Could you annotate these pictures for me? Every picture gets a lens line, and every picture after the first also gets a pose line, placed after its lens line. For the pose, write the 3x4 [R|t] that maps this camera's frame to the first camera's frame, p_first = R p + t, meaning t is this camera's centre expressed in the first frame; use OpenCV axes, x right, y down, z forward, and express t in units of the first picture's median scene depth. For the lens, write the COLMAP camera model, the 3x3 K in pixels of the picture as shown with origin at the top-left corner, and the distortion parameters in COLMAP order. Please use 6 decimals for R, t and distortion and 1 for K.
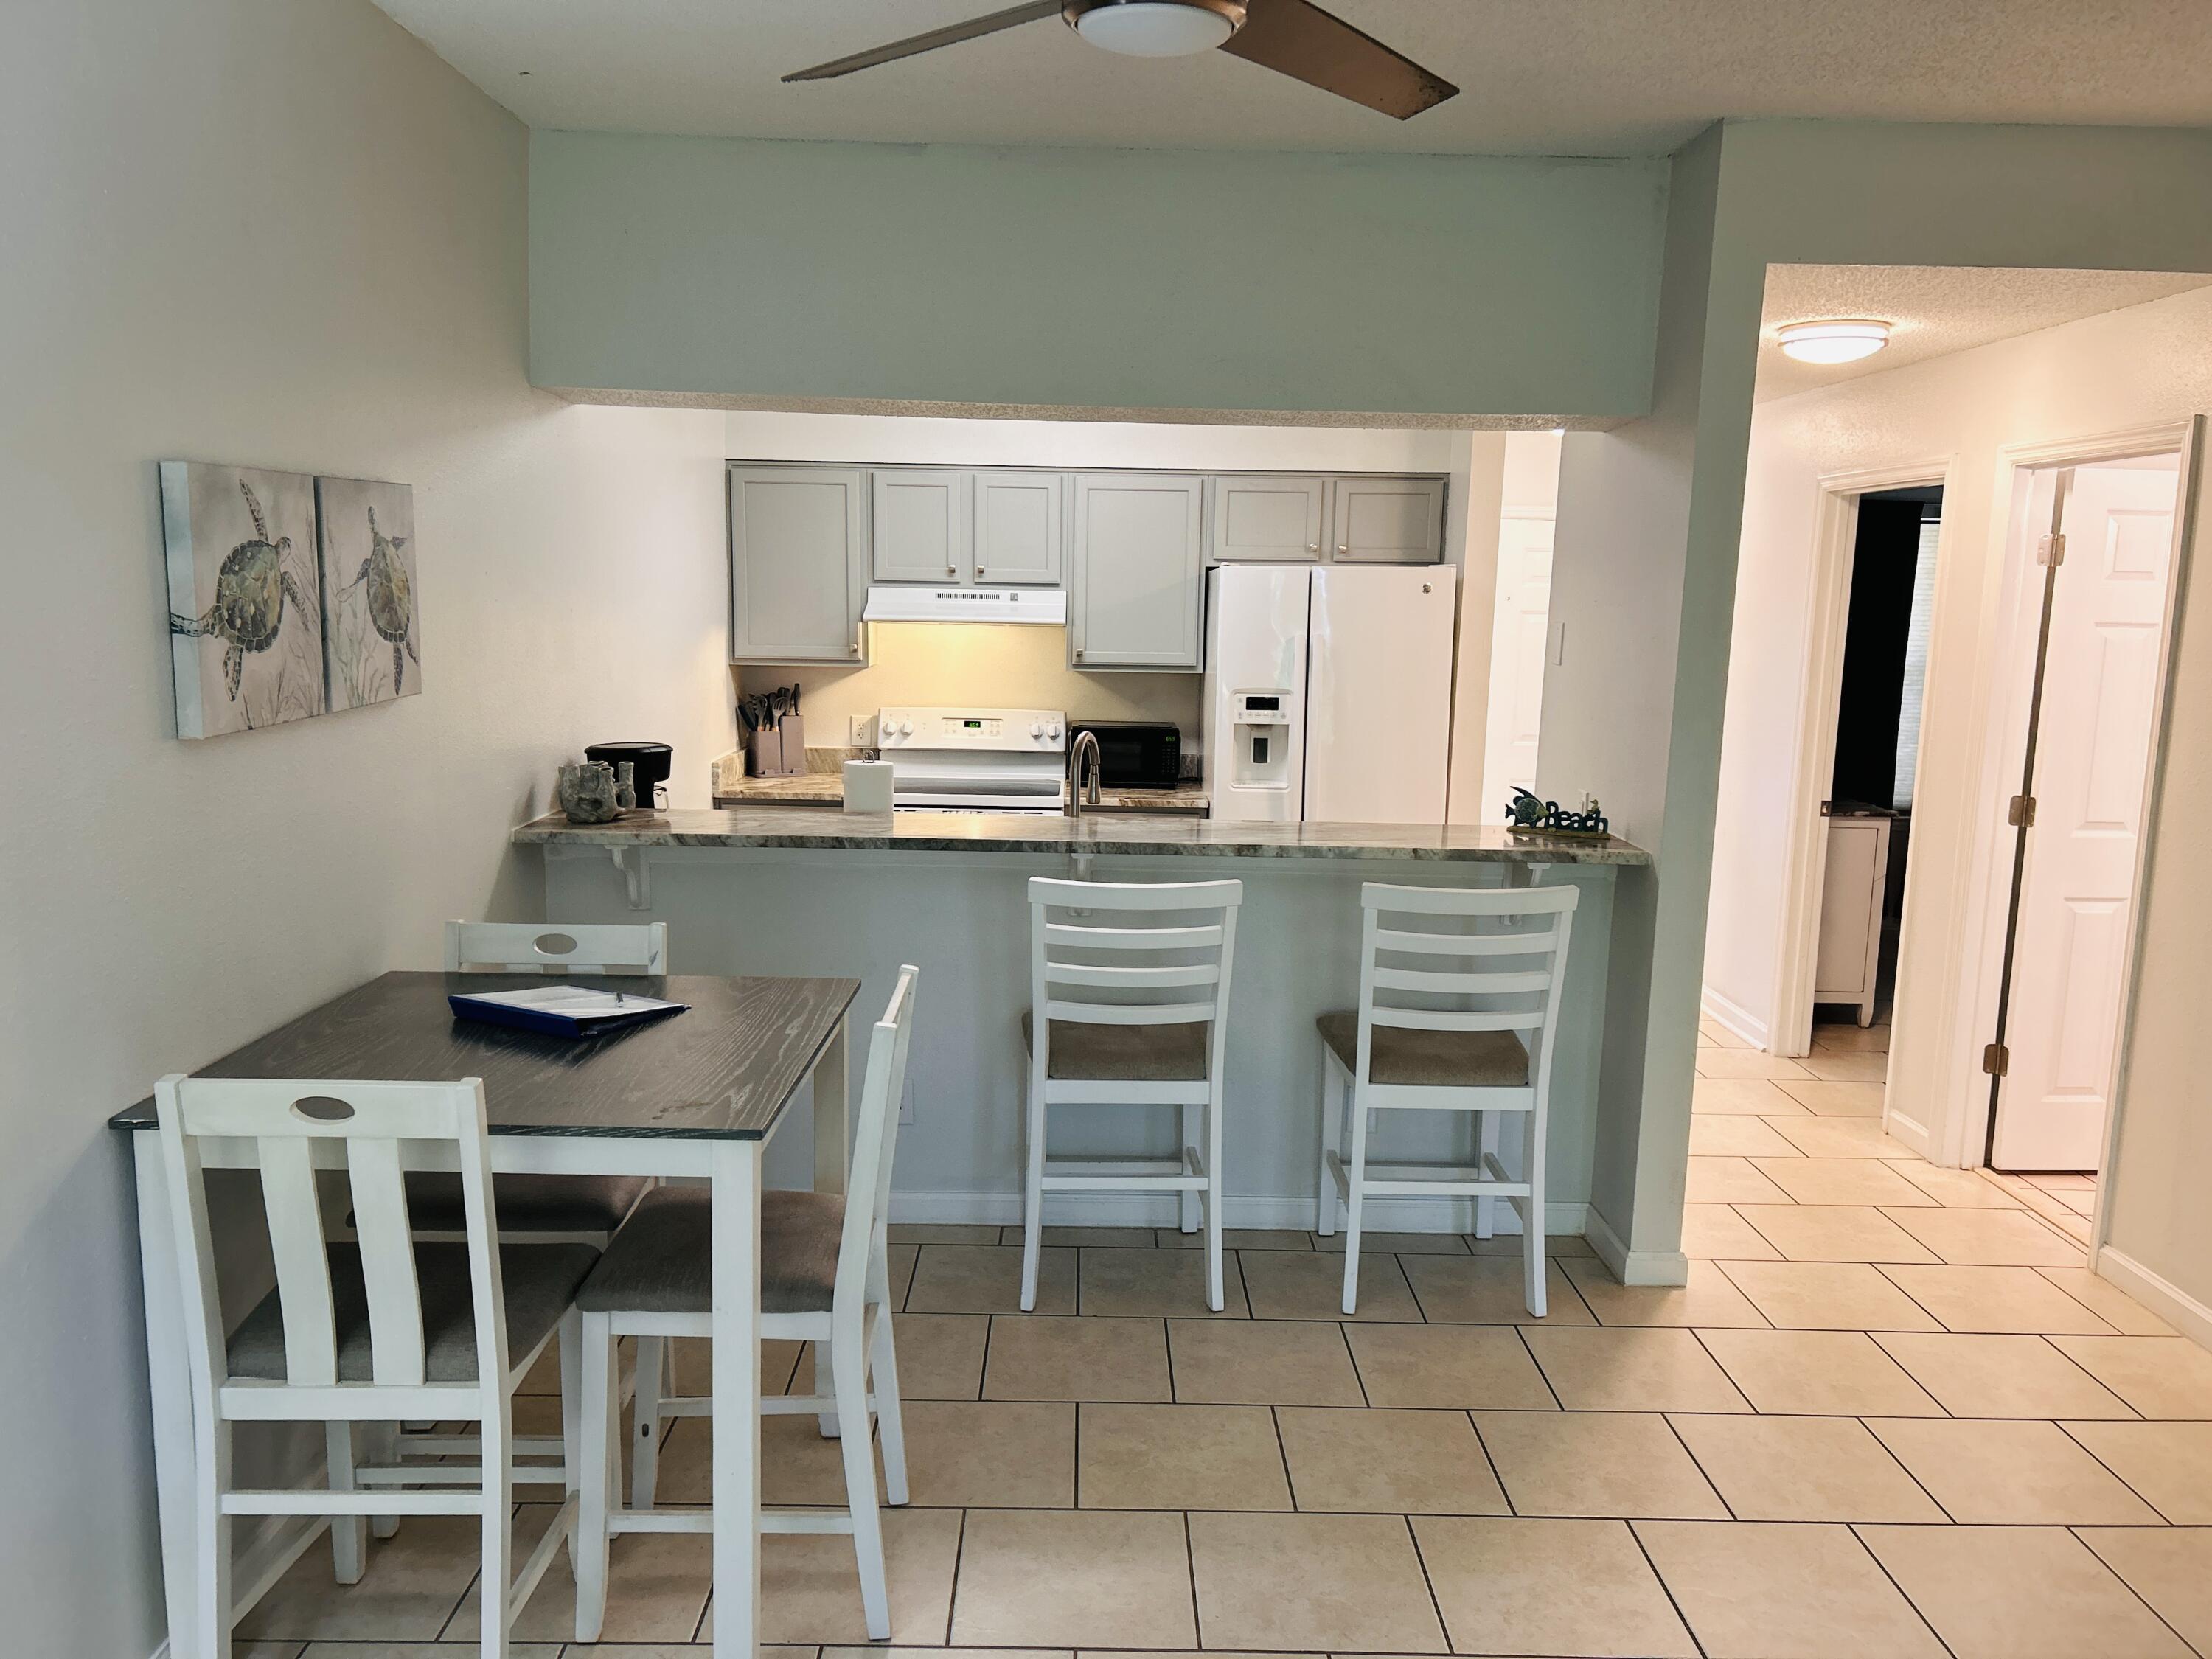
lens RADIAL K [[1656.7, 0, 1103.0], [0, 1656.7, 842.0], [0, 0, 1]] dist [0.011361, -0.023961]
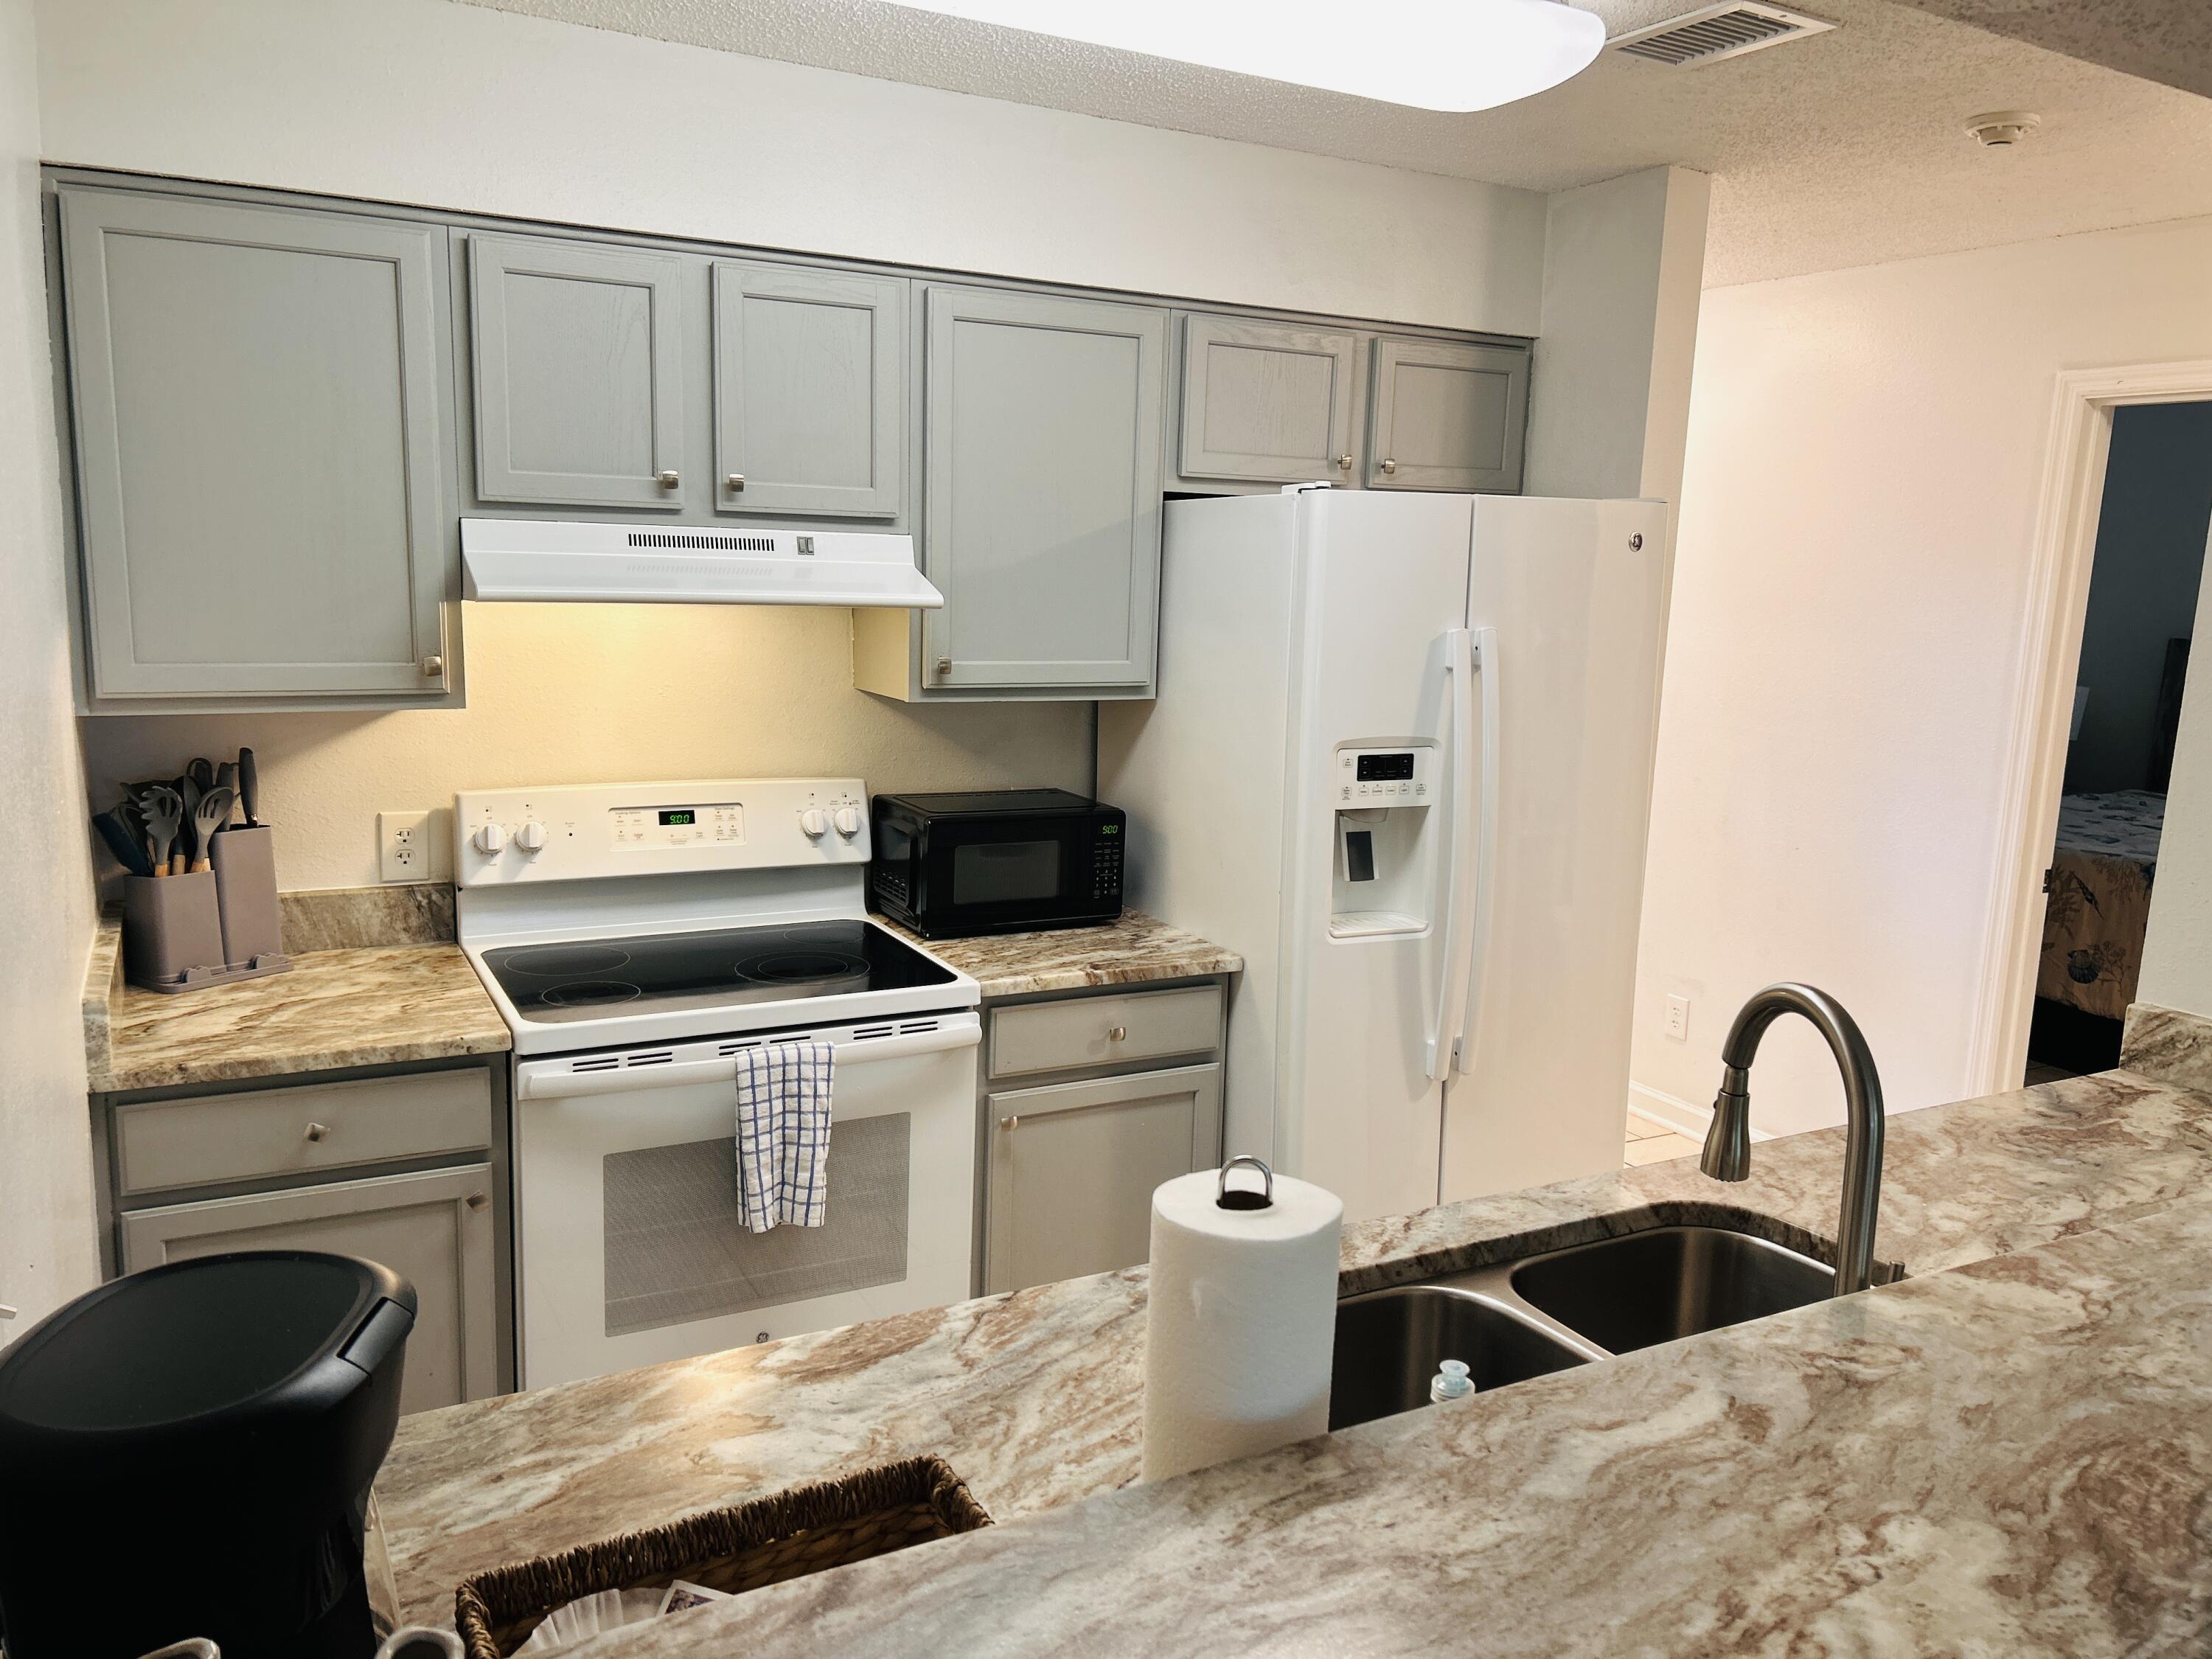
lens RADIAL K [[1656.7, 0, 1112.2], [0, 1656.7, 813.5], [0, 0, 1]] dist [0.011361, -0.023961]
pose [[0.880162, -0.064859, 0.470221, -0.200745], [0.055693, 0.997889, 0.033394, -0.085814], [-0.471394, -0.003204, 0.881917, 0.563710]]
